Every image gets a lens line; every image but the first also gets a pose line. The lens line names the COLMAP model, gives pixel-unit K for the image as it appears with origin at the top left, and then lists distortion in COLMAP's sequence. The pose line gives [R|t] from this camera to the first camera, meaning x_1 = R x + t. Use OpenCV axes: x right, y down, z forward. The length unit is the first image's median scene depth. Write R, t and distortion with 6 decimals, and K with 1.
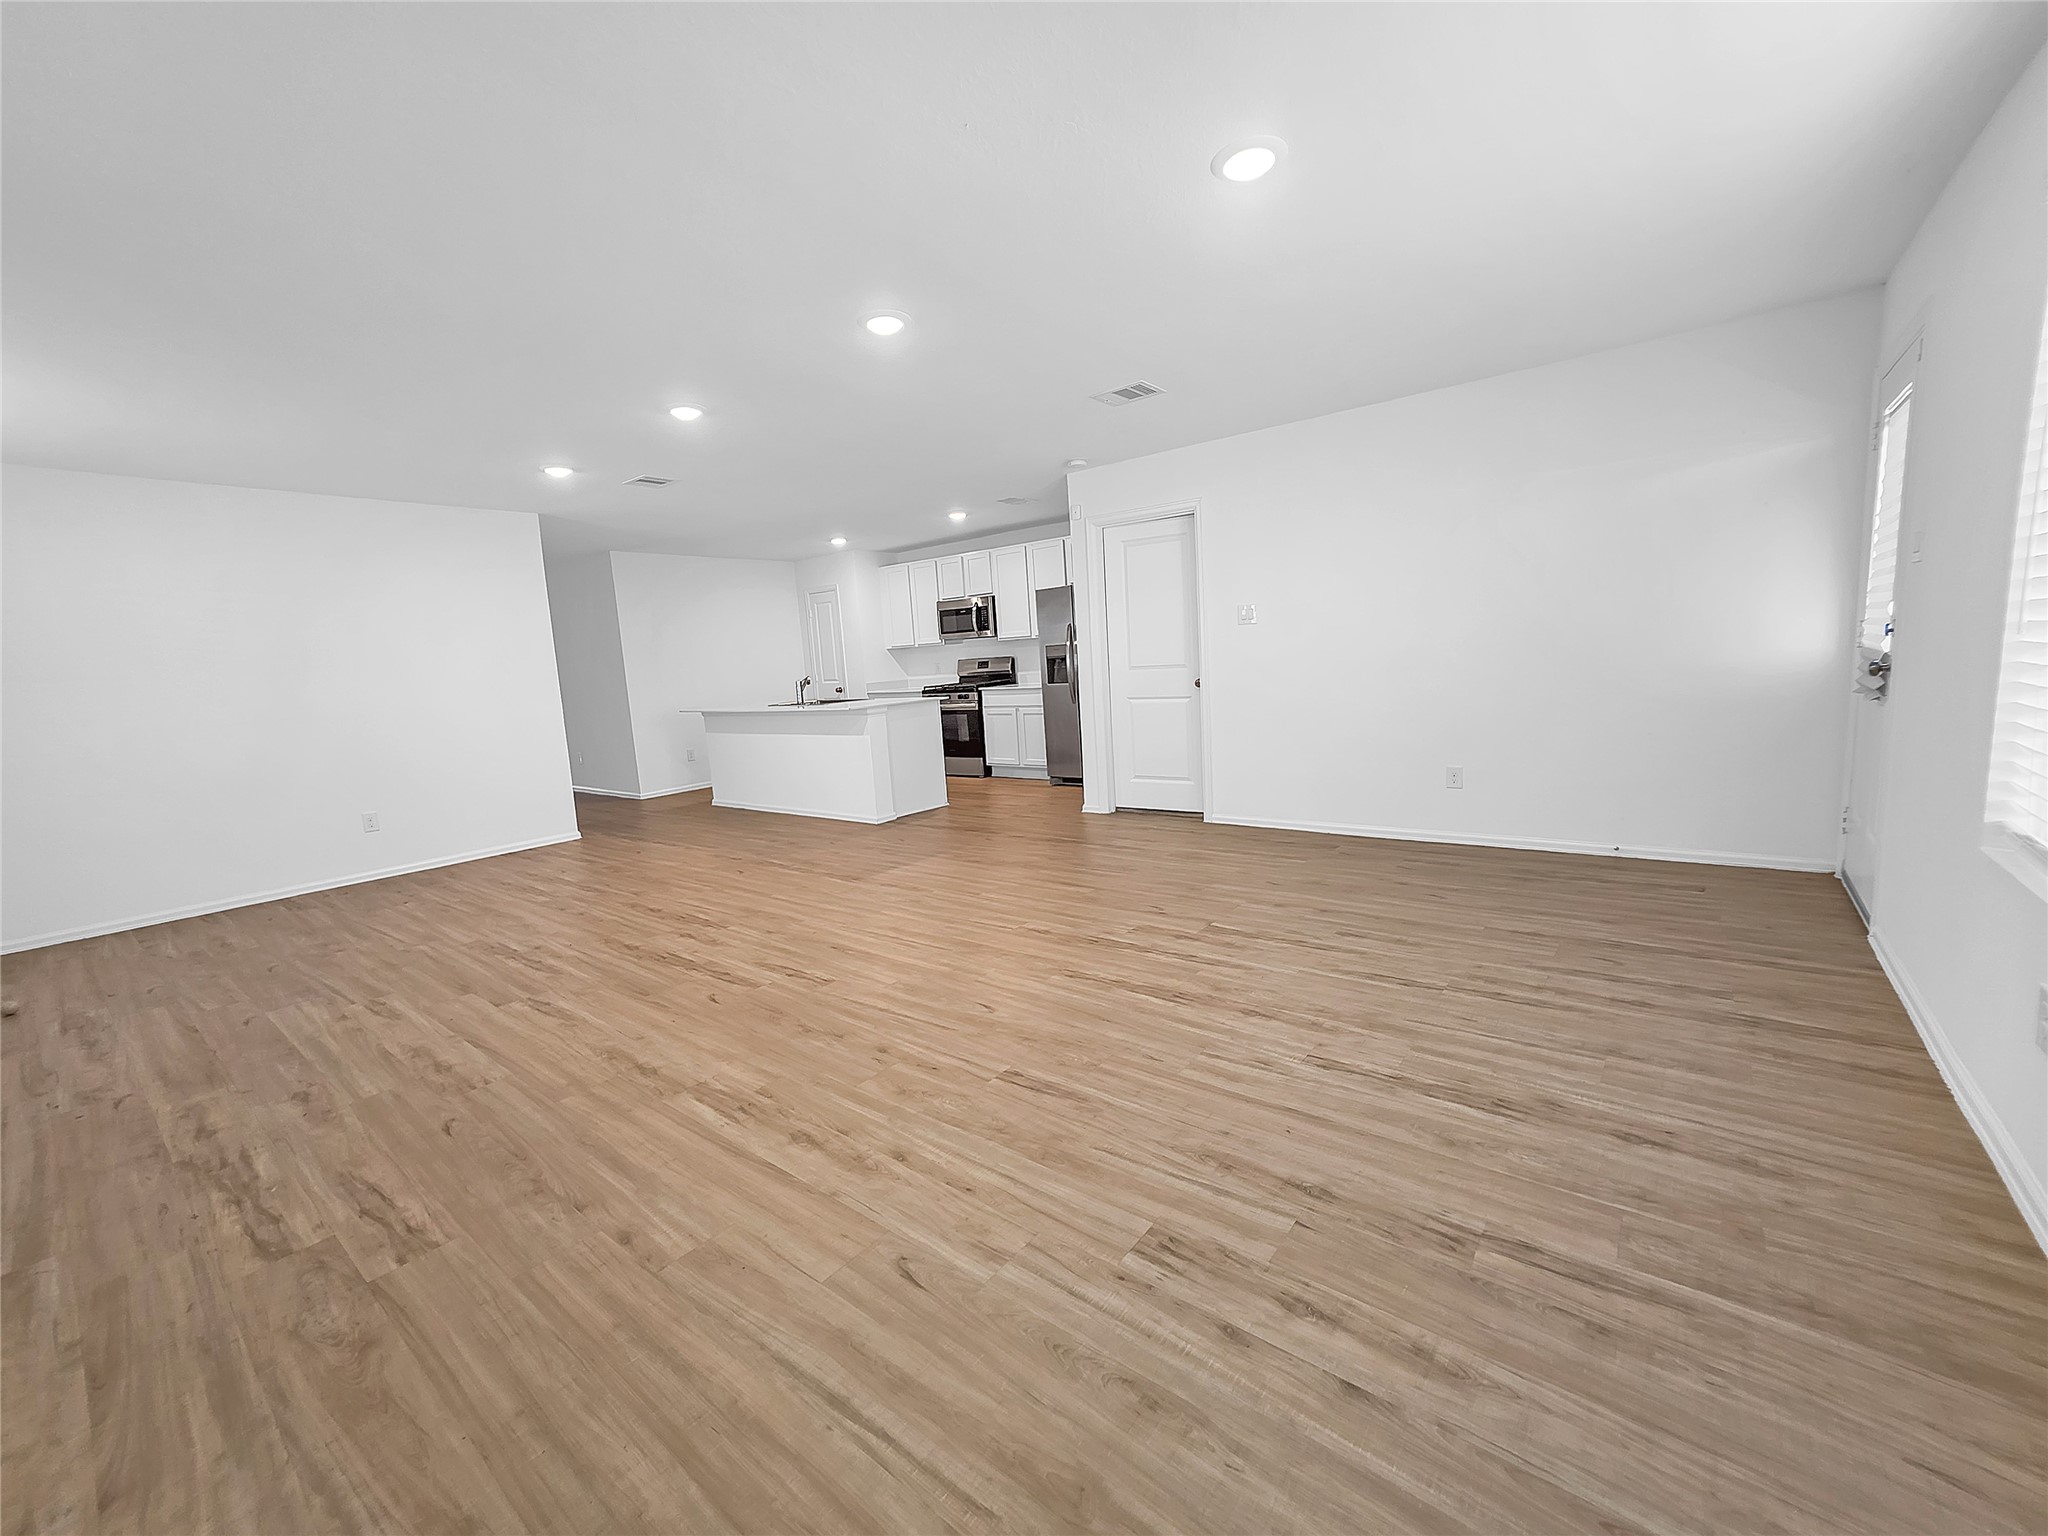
lens RADIAL K [[815.9, 0, 1083.2], [0, 815.9, 770.0], [0, 0, 1]] dist [-0.001155, -0.000062]
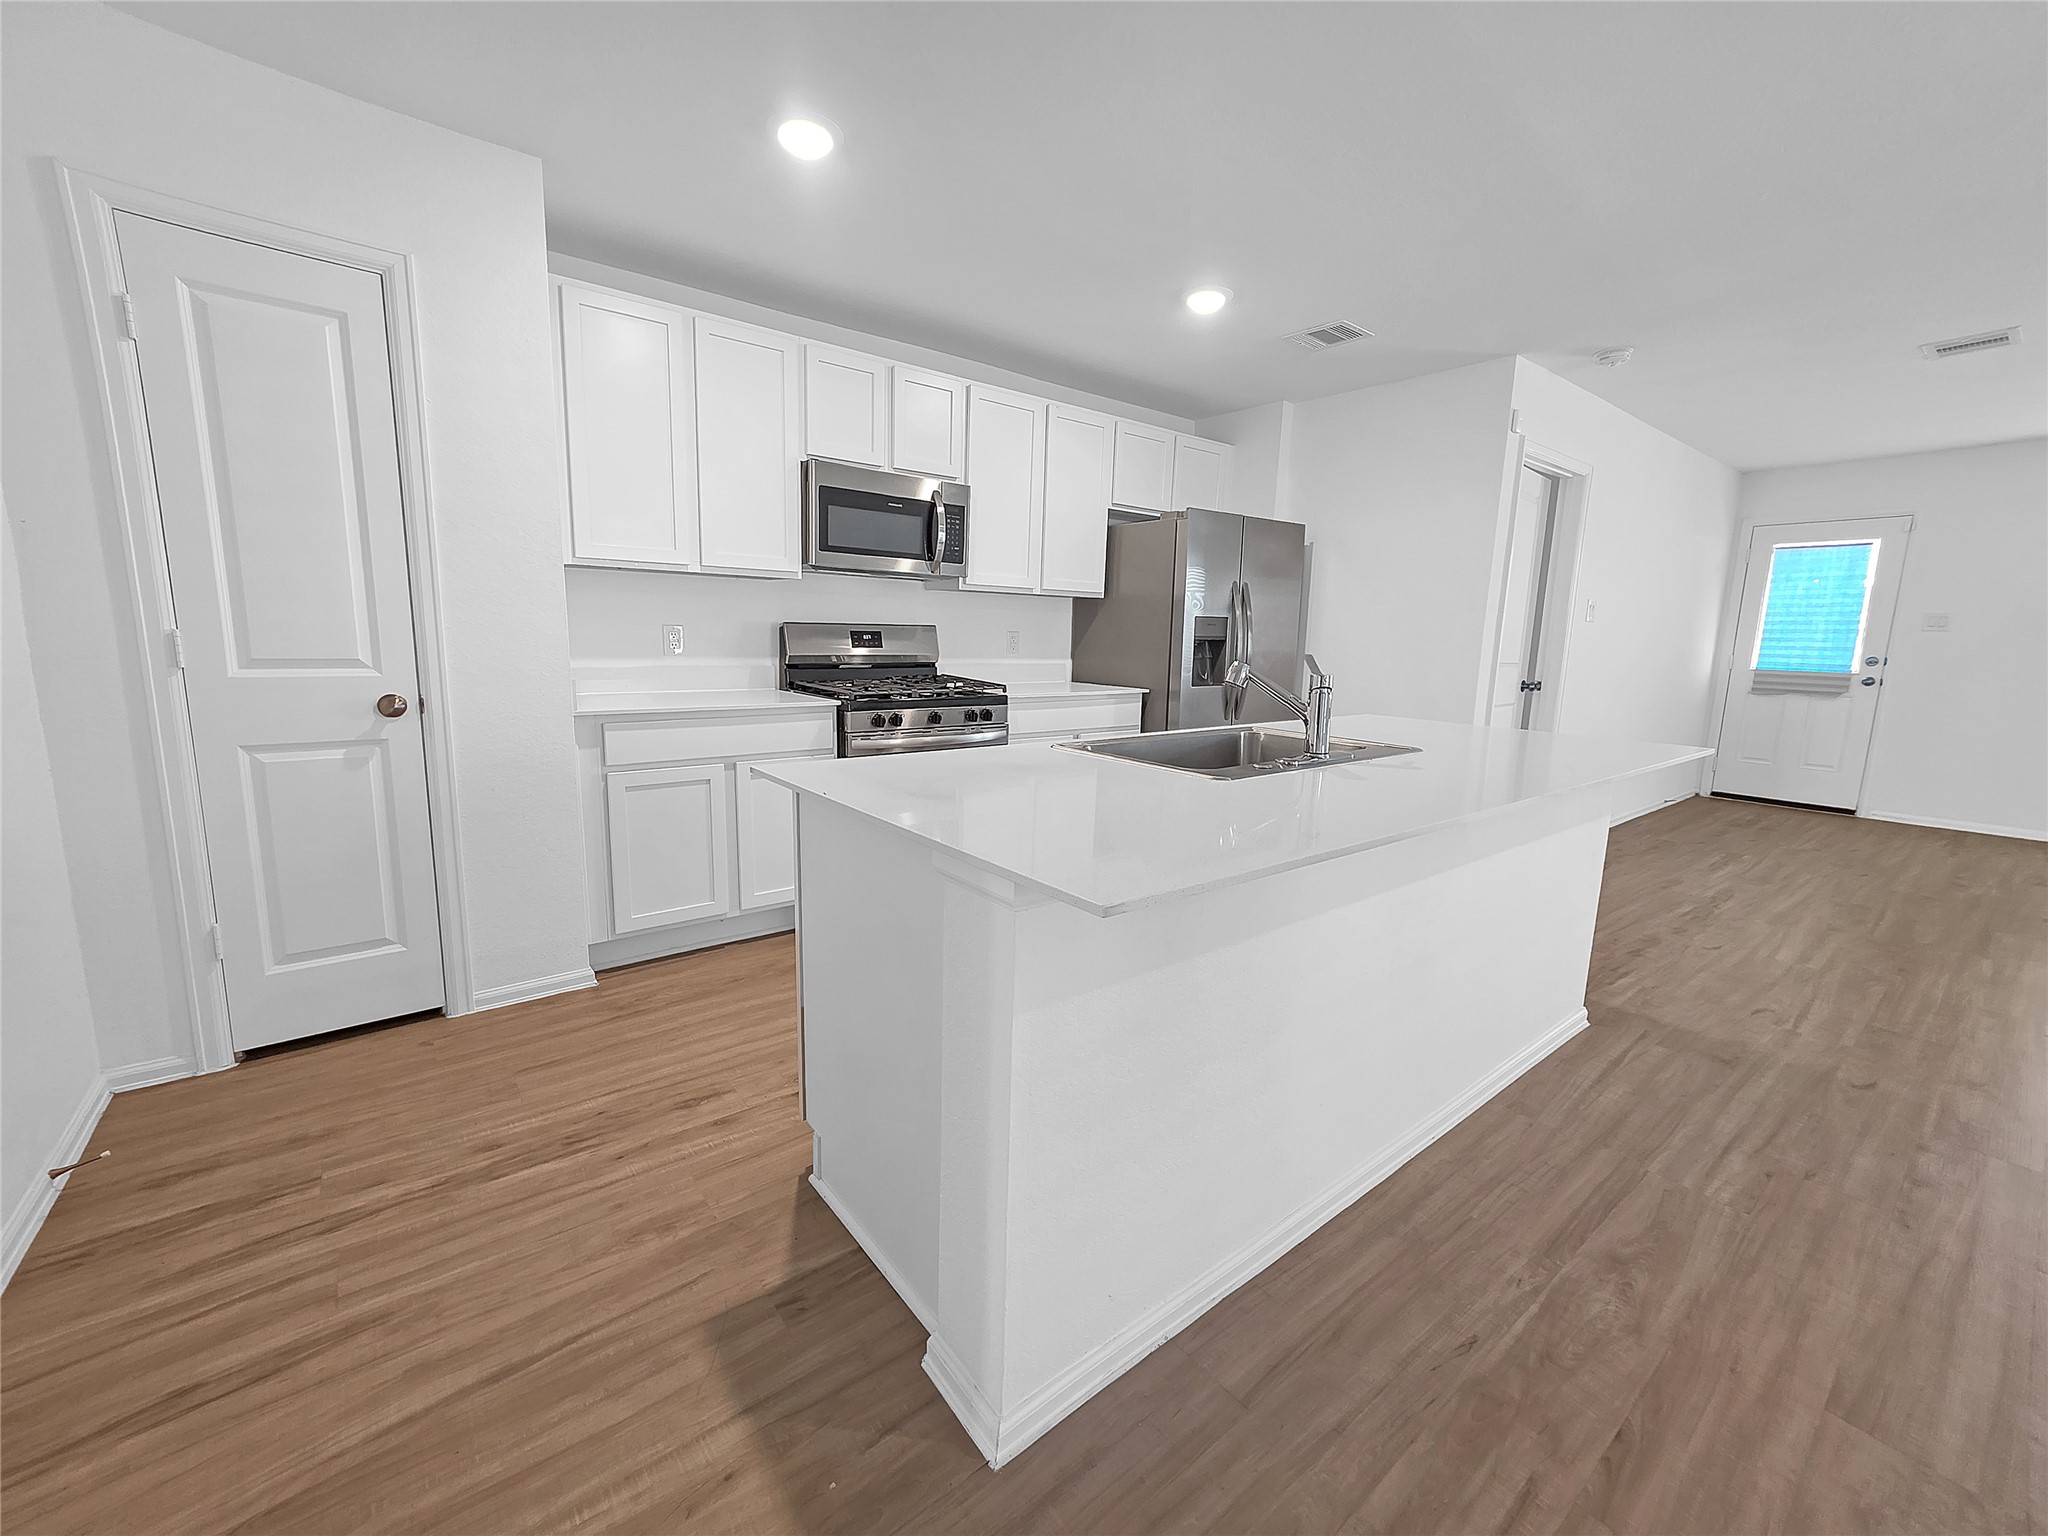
lens RADIAL K [[815.9, 0, 1083.2], [0, 815.9, 770.0], [0, 0, 1]] dist [-0.001155, -0.000062]
pose [[0.221404, -0.103920, 0.969629, -0.525200], [0.092841, 0.992036, 0.085122, -0.087369], [-0.970753, 0.071175, 0.229289, 0.806721]]
